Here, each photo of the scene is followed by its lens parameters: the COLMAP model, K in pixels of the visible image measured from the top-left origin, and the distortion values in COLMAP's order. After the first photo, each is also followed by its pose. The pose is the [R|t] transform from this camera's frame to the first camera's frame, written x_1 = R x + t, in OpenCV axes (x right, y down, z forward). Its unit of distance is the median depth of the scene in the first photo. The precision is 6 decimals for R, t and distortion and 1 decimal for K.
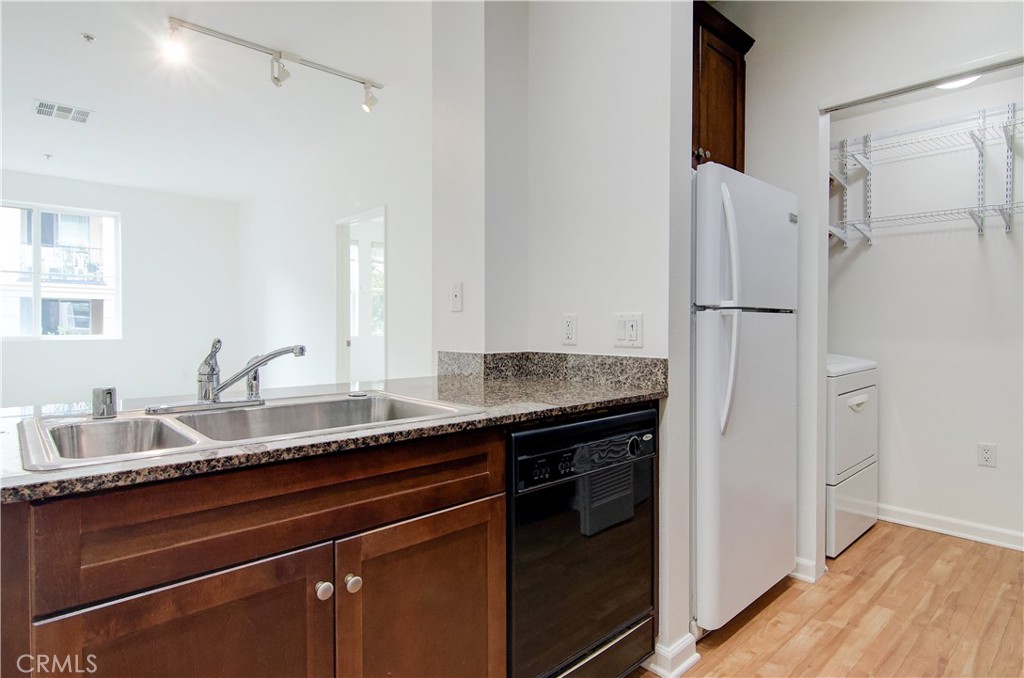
lens RADIAL K [[542.5, 0, 511.1], [0, 542.5, 334.3], [0, 0, 1]] dist [0.000330, -0.003459]
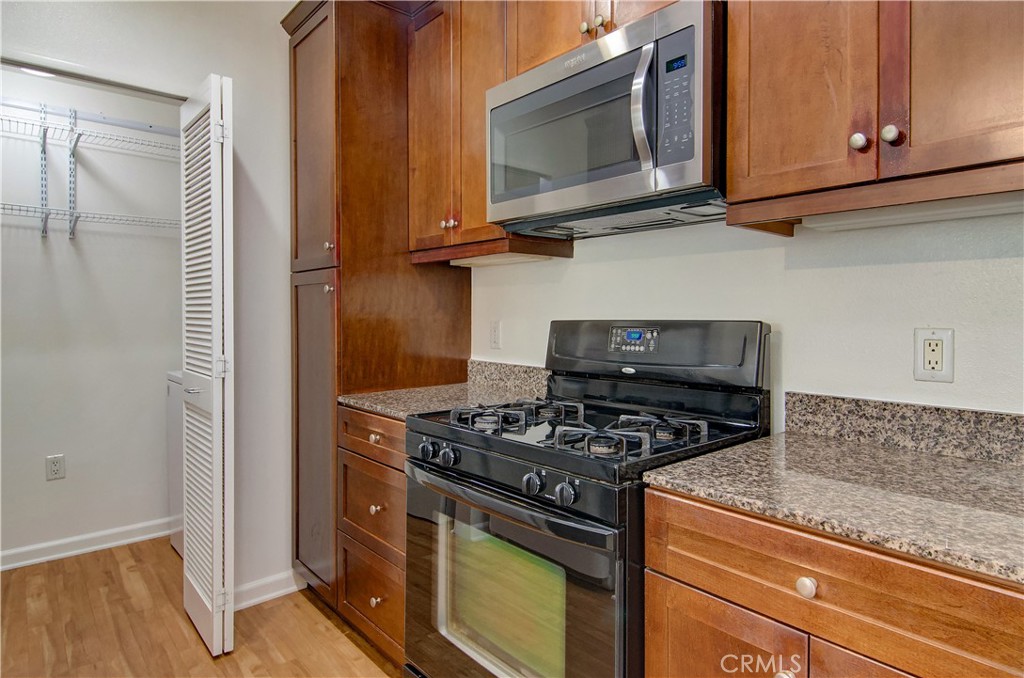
lens RADIAL K [[583.8, 0, 516.4], [0, 583.8, 321.9], [0, 0, 1]] dist [0.013327, -0.008181]
pose [[0.013054, -0.017903, 0.999755, -0.152863], [0.016481, 0.999708, 0.017687, -0.041646], [-0.999779, 0.016246, 0.013345, 0.174622]]
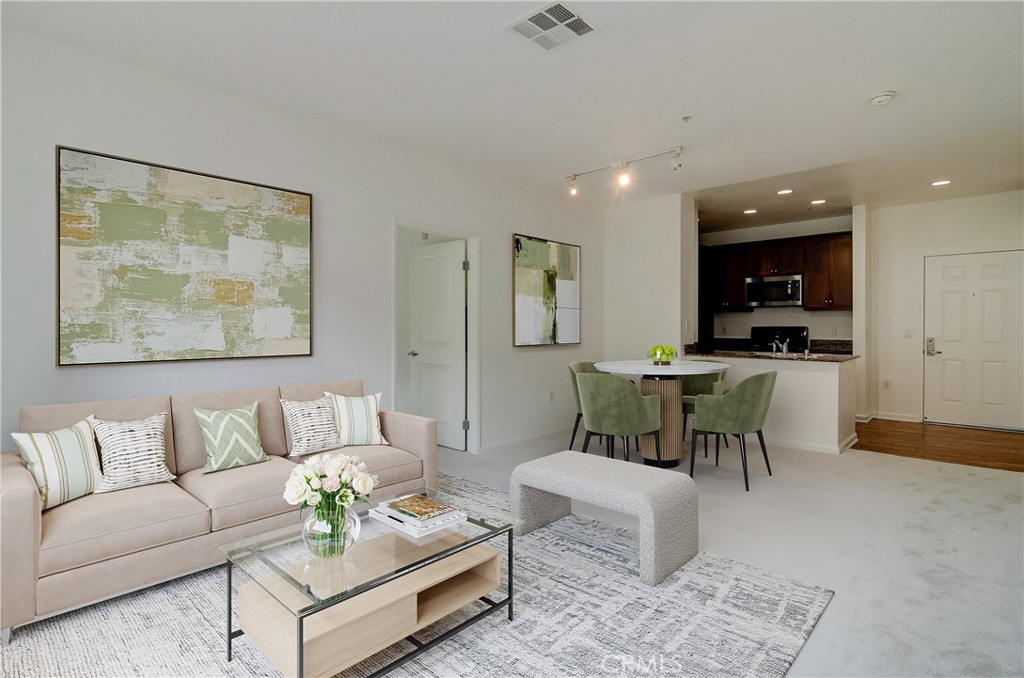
lens RADIAL K [[496.3, 0, 509.9], [0, 496.3, 336.8], [0, 0, 1]] dist [0.000943, -0.003409]
pose [[-0.050766, -0.030839, 0.998234, -2.195632], [0.026759, 0.999122, 0.032228, -0.102168], [-0.998352, 0.028348, -0.049896, 1.687228]]
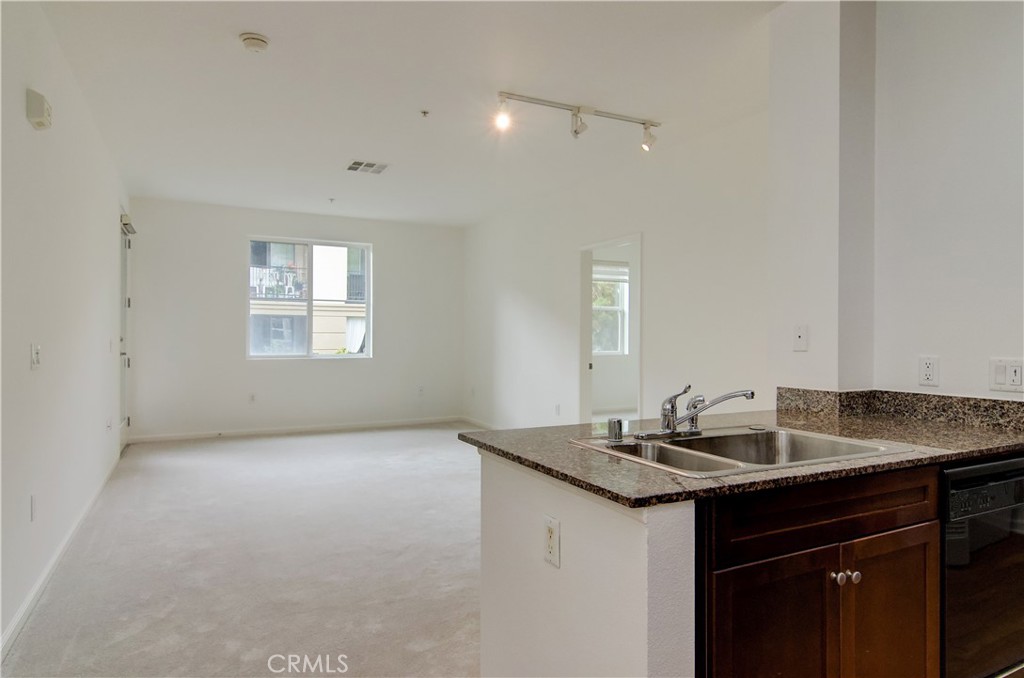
lens RADIAL K [[603.2, 0, 518.6], [0, 603.2, 330.9], [0, 0, 1]] dist [-0.001135, -0.001097]
pose [[0.963068, -0.000990, -0.269255, -0.263337], [-0.006630, 0.999603, -0.027391, -0.037832], [0.269175, 0.028165, 0.962679, -0.251765]]
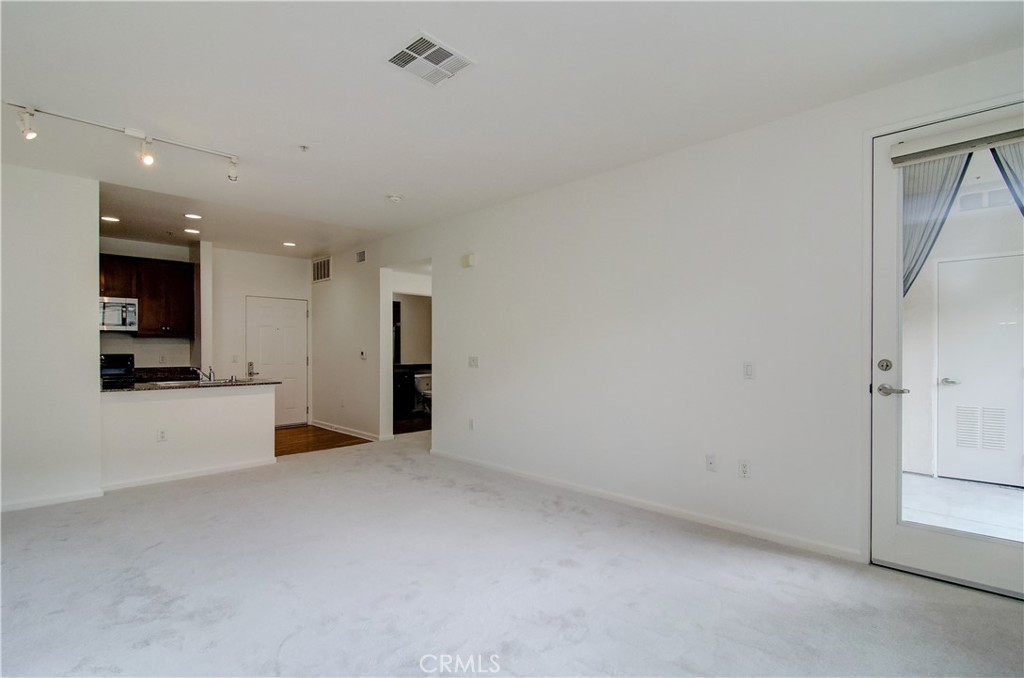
lens RADIAL K [[496.3, 0, 510.9], [0, 496.3, 345.0], [0, 0, 1]] dist [0.000943, -0.003409]
pose [[-0.999448, 0.000932, -0.033208, -1.400275], [0.000330, 0.999836, 0.018127, -0.118874], [0.033219, 0.018106, -0.999284, 2.500464]]
